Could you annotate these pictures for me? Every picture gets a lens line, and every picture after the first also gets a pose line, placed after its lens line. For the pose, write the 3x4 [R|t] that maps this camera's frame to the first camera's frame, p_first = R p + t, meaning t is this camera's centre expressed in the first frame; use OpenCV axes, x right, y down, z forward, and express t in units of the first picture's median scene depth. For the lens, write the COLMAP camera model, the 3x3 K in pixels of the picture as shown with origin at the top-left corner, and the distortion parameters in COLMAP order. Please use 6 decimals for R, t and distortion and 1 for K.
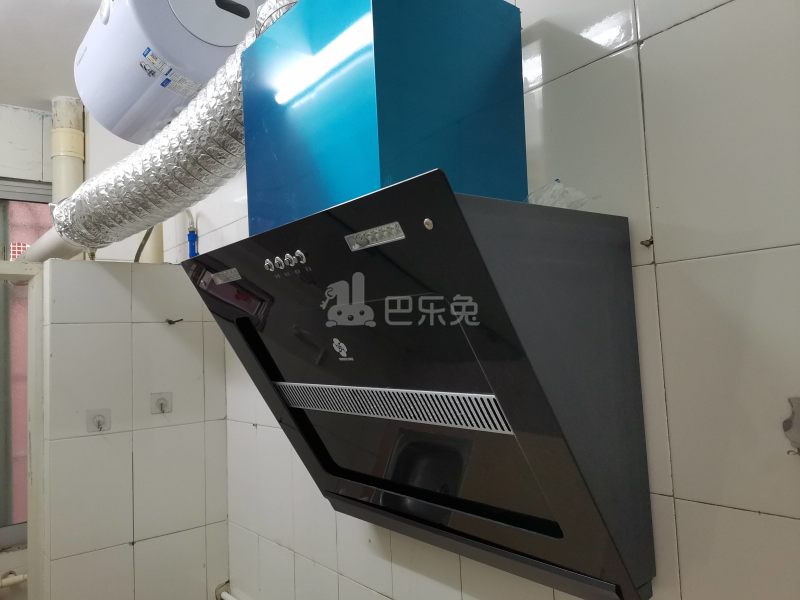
lens RADIAL K [[604.1, 0, 398.6], [0, 604.1, 300.9], [0, 0, 1]] dist [0.078299, -0.050425]
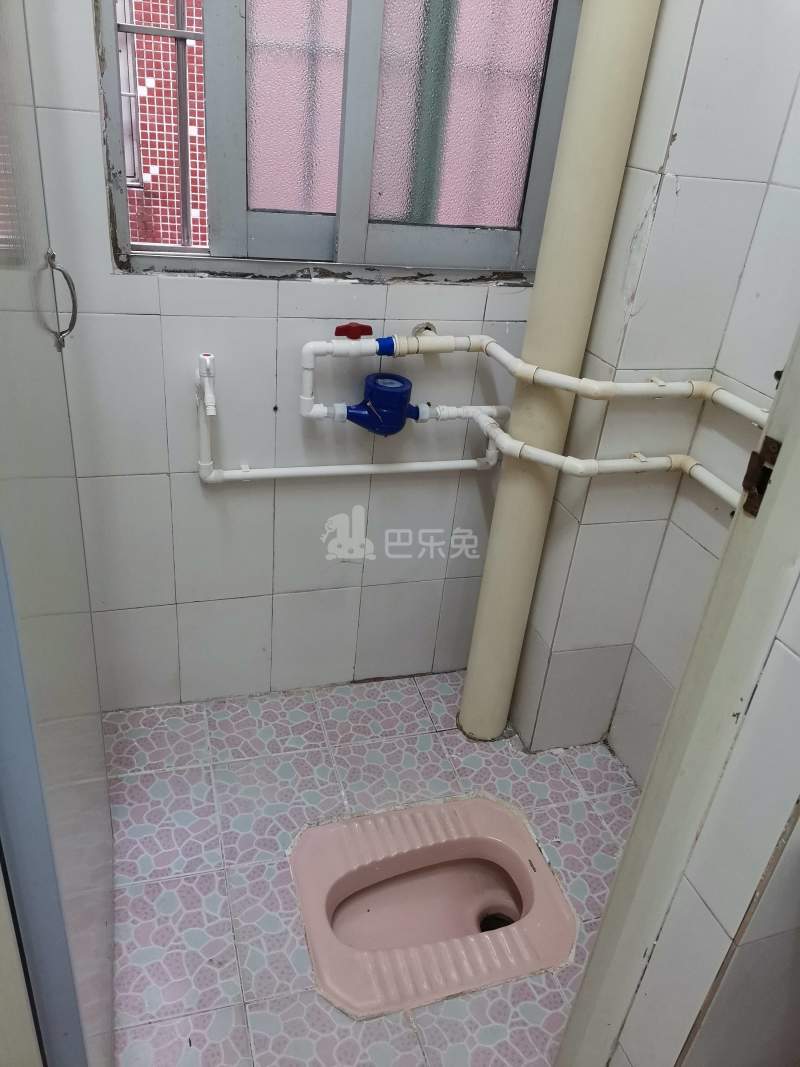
lens RADIAL K [[805.7, 0, 407.8], [0, 805.7, 537.5], [0, 0, 1]] dist [0.078299, -0.050425]
pose [[0.923307, 0.296548, -0.244058, -0.670272], [-0.115133, 0.819951, 0.560735, 0.338281], [0.366401, -0.489632, 0.791209, 0.636599]]
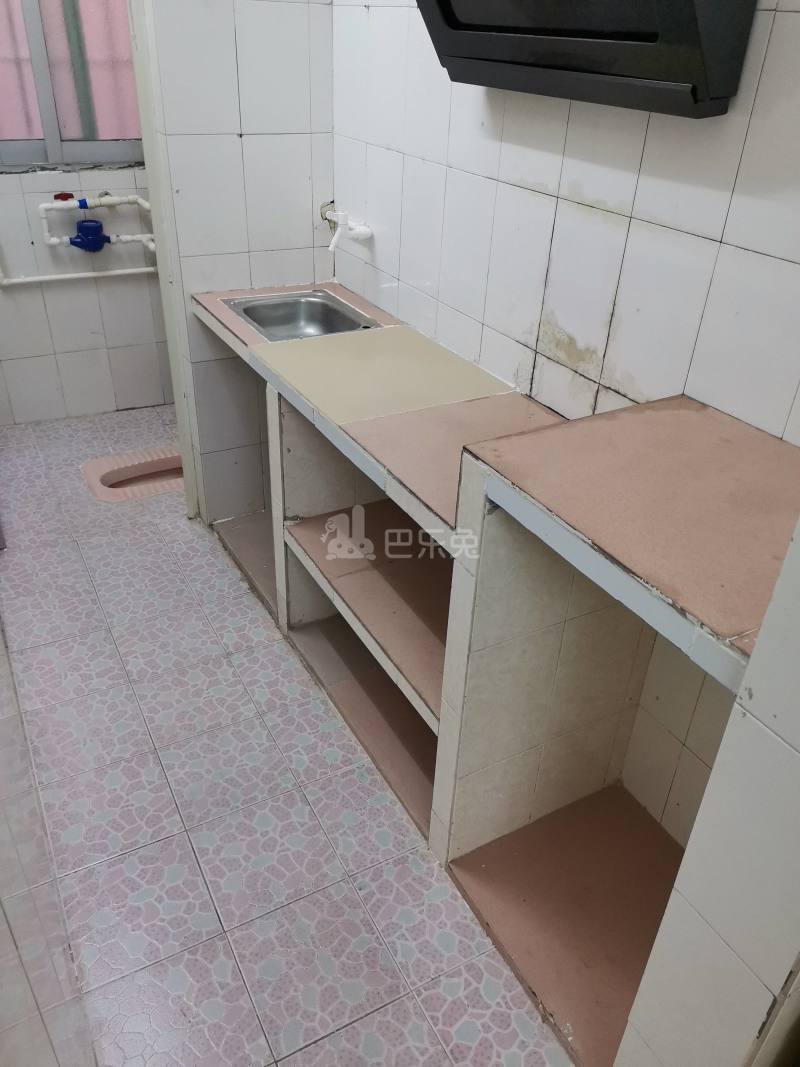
lens RADIAL K [[805.7, 0, 396.7], [0, 805.7, 525.8], [0, 0, 1]] dist [0.078299, -0.050425]
pose [[0.980855, 0.165033, -0.103384, 0.044913], [-0.072566, 0.802384, 0.592380, 0.103997], [0.180716, -0.573537, 0.798998, -0.340015]]
